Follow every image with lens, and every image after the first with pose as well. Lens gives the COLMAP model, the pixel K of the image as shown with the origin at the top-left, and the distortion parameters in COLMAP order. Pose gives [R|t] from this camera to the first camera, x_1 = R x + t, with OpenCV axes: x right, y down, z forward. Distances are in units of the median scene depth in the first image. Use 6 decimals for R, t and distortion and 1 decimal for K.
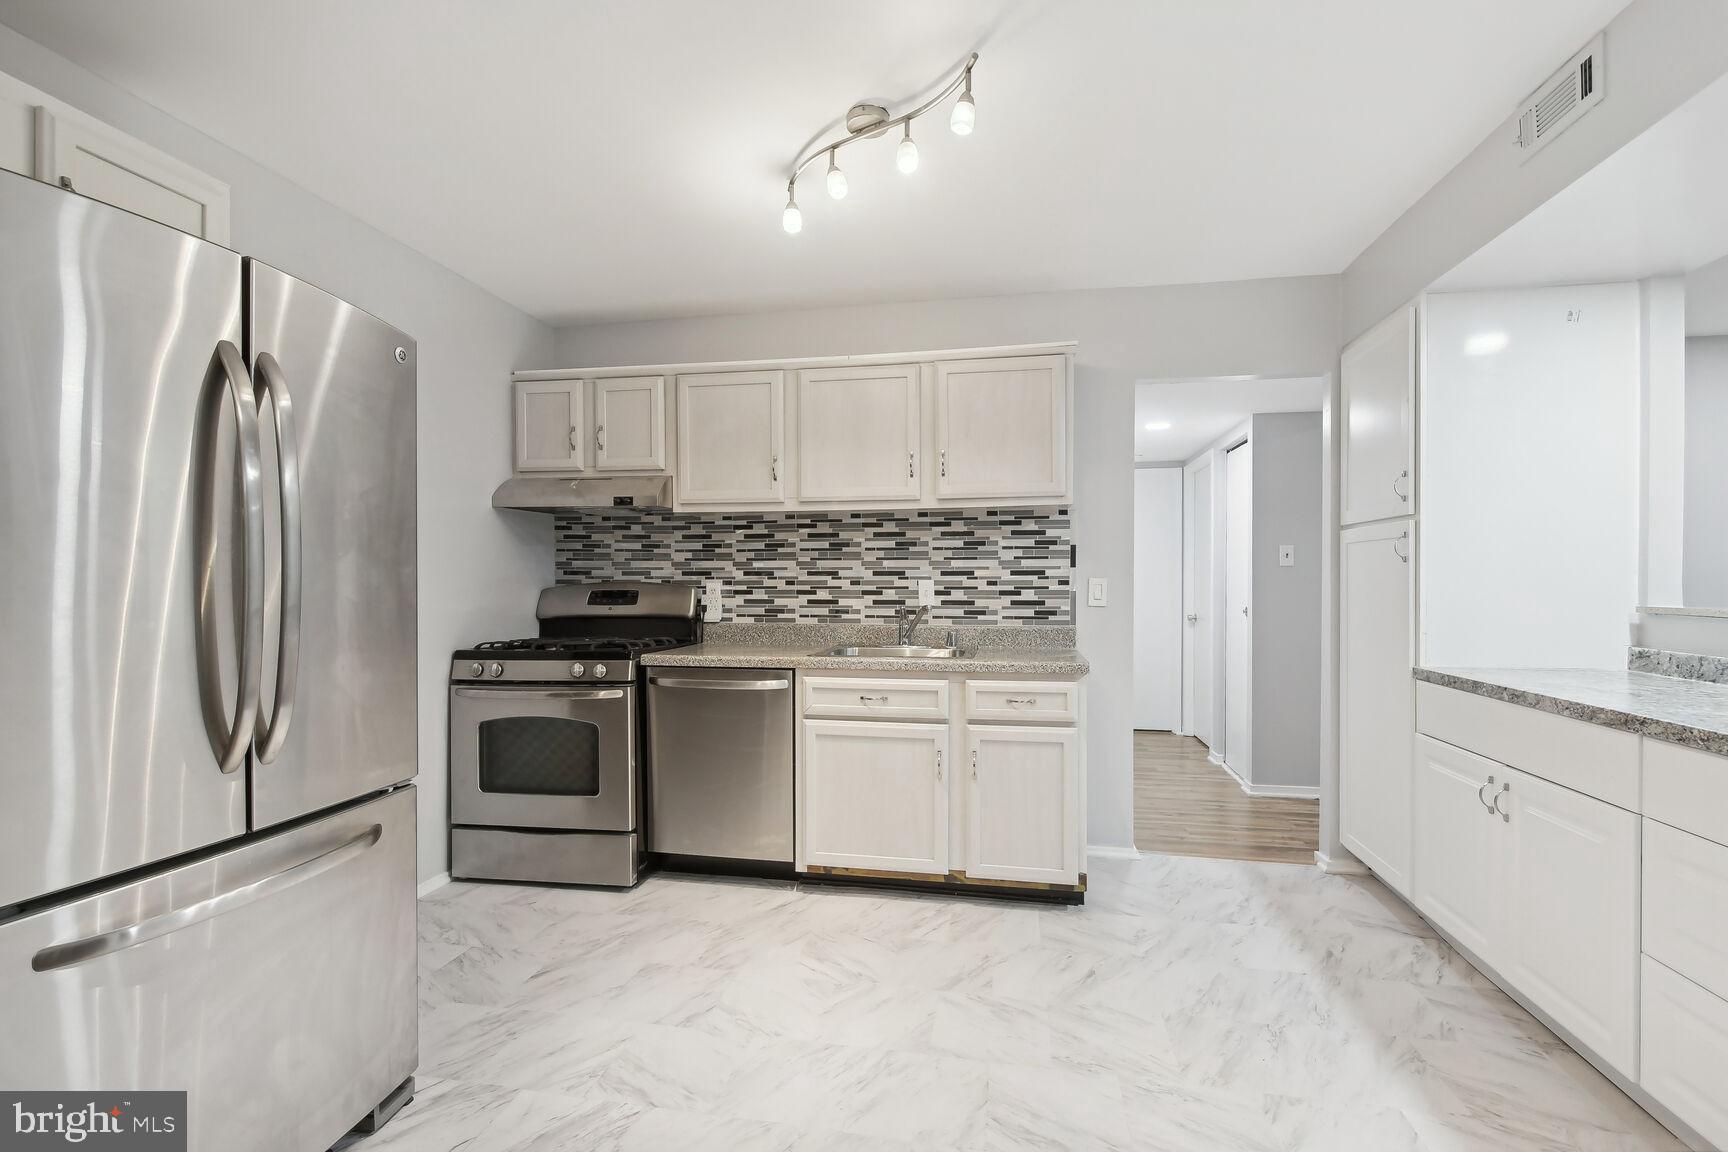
lens RADIAL K [[763.9, 0, 880.3], [0, 763.9, 583.6], [0, 0, 1]] dist [0.006514, -0.006070]
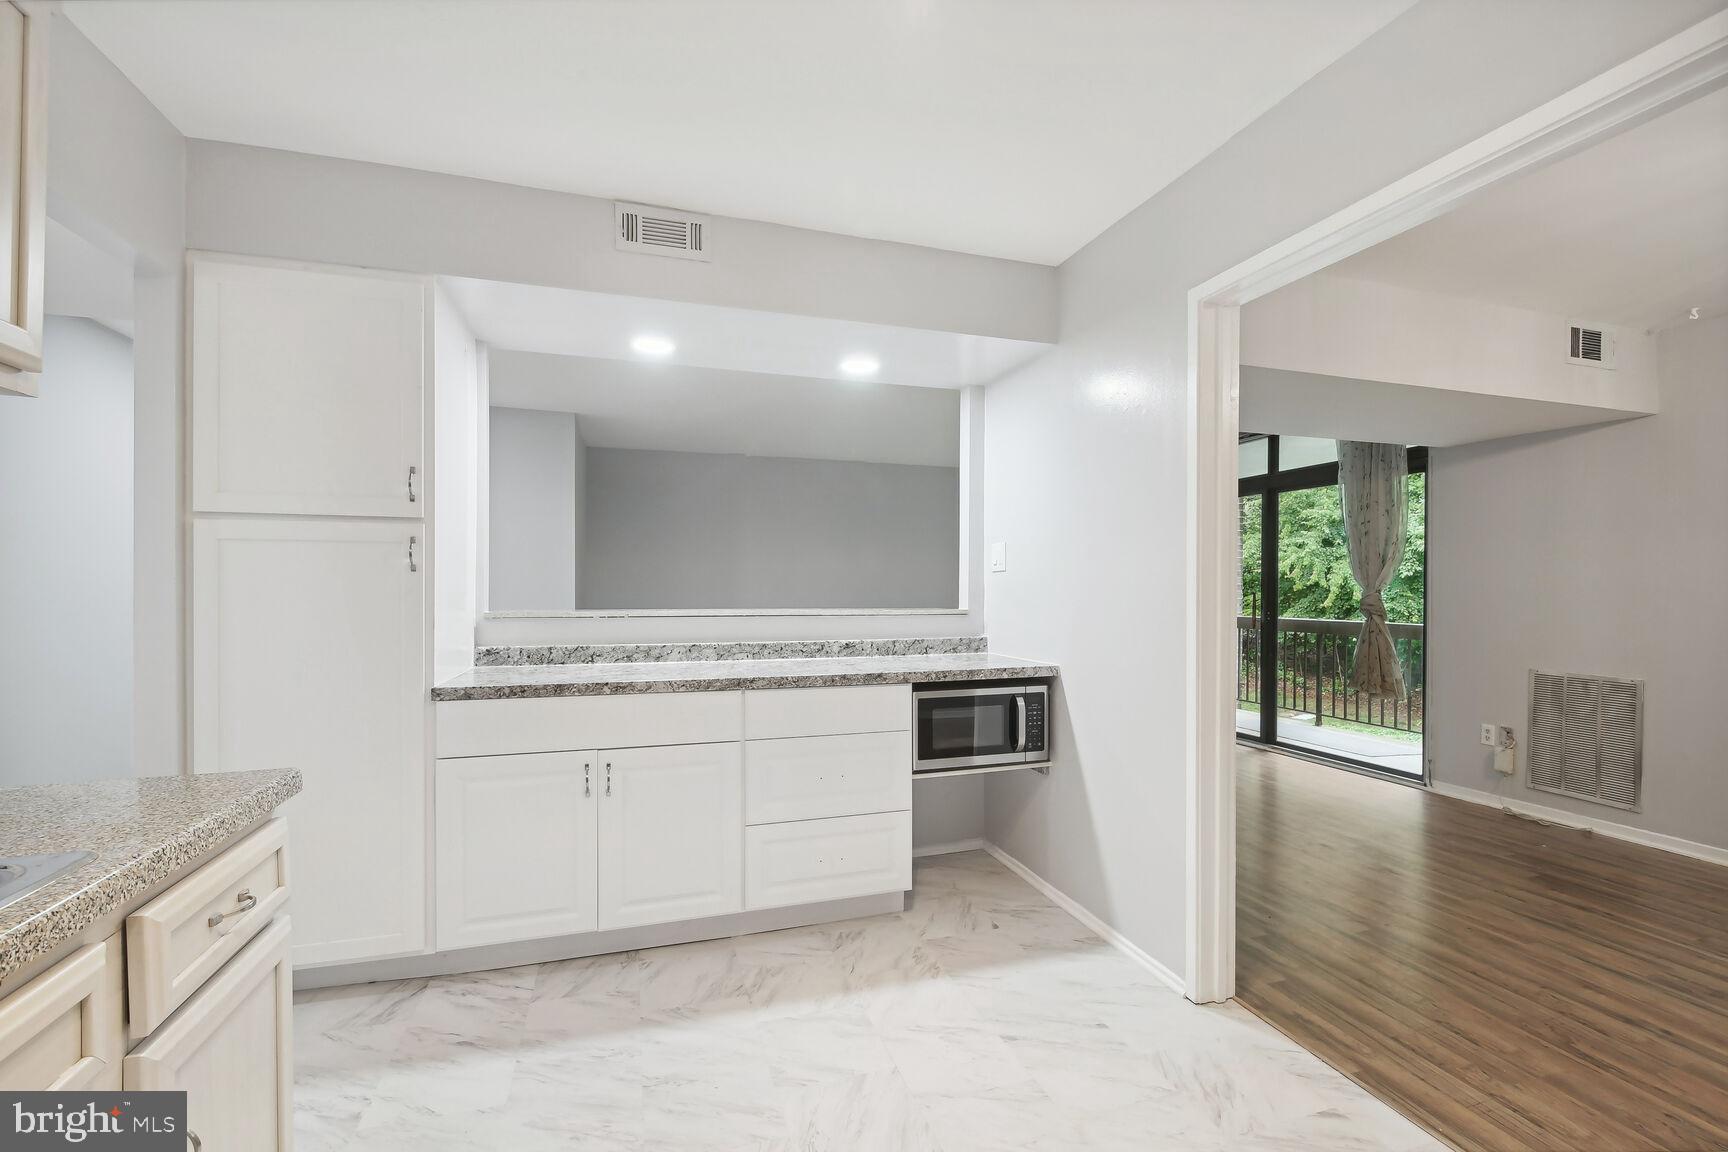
lens RADIAL K [[763.9, 0, 871.7], [0, 763.9, 588.8], [0, 0, 1]] dist [0.006514, -0.006070]
pose [[-0.466450, -0.003755, 0.884540, -0.283124], [-0.000248, 0.999992, 0.004114, -0.009786], [-0.884548, 0.001699, -0.466447, 0.807944]]
